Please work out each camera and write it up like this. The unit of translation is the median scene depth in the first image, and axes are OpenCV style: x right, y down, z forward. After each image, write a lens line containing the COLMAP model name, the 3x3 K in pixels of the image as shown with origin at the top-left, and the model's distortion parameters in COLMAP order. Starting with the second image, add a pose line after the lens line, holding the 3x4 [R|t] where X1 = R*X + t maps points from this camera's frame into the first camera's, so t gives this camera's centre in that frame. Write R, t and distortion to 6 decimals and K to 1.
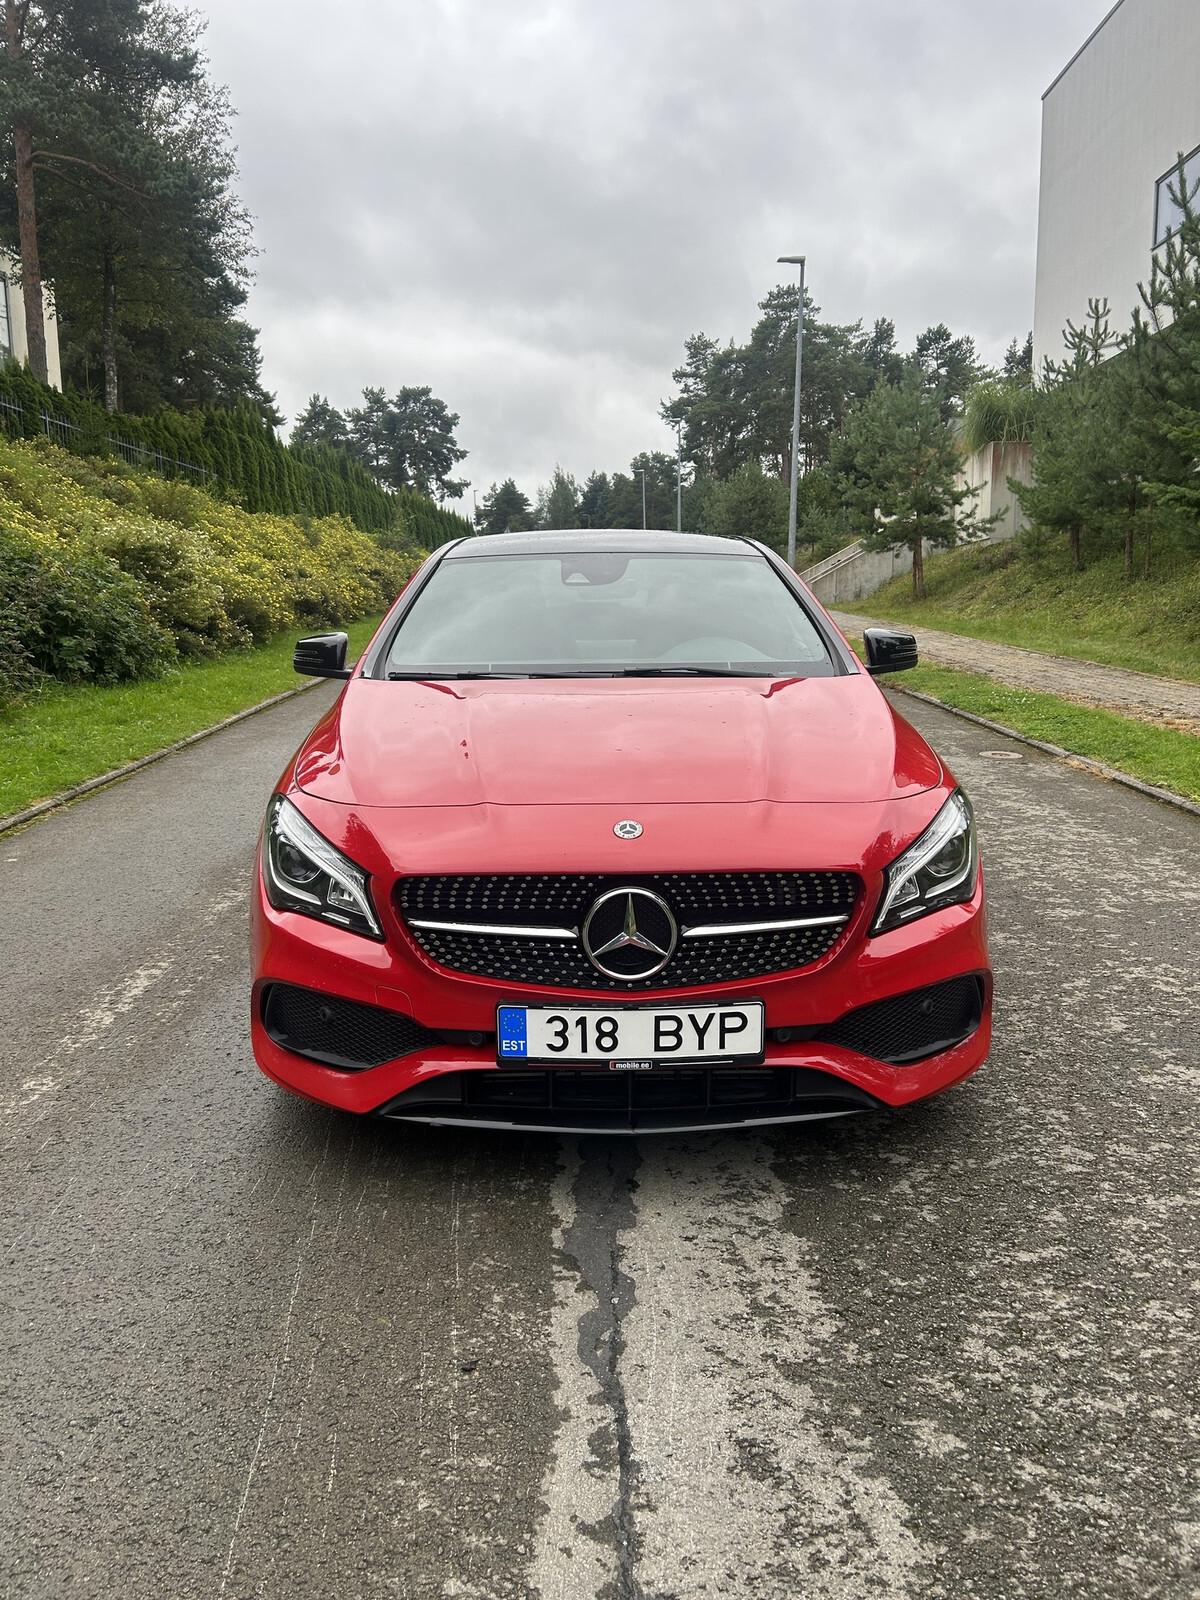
lens RADIAL K [[1190.1, 0, 600.0], [0, 1190.1, 800.0], [0, 0, 1]] dist [0.043877, -0.039785]
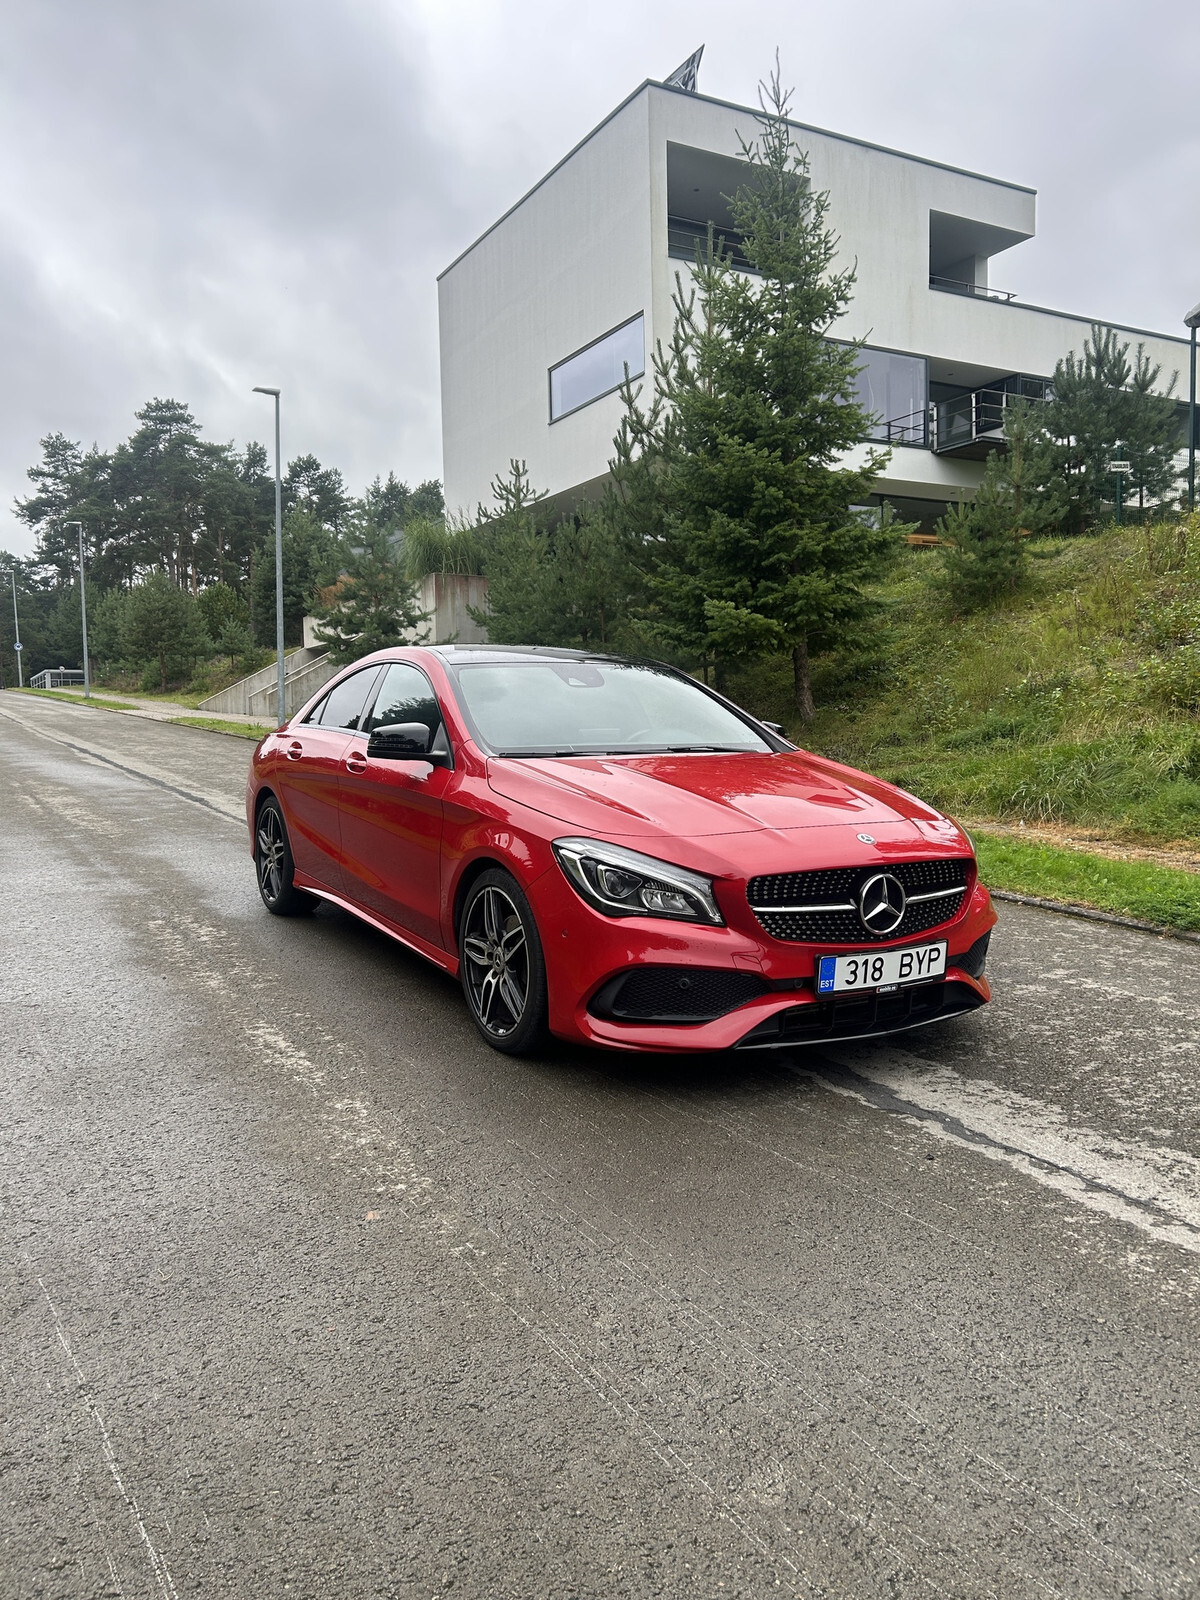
lens RADIAL K [[1192.6, 0, 597.3], [0, 1192.6, 816.0], [0, 0, 1]] dist [0.042876, -0.041575]
pose [[0.867555, -0.036996, 0.495963, -1.075258], [0.077106, 0.995177, -0.060642, 0.063343], [-0.491327, 0.090852, 0.866224, -0.191612]]
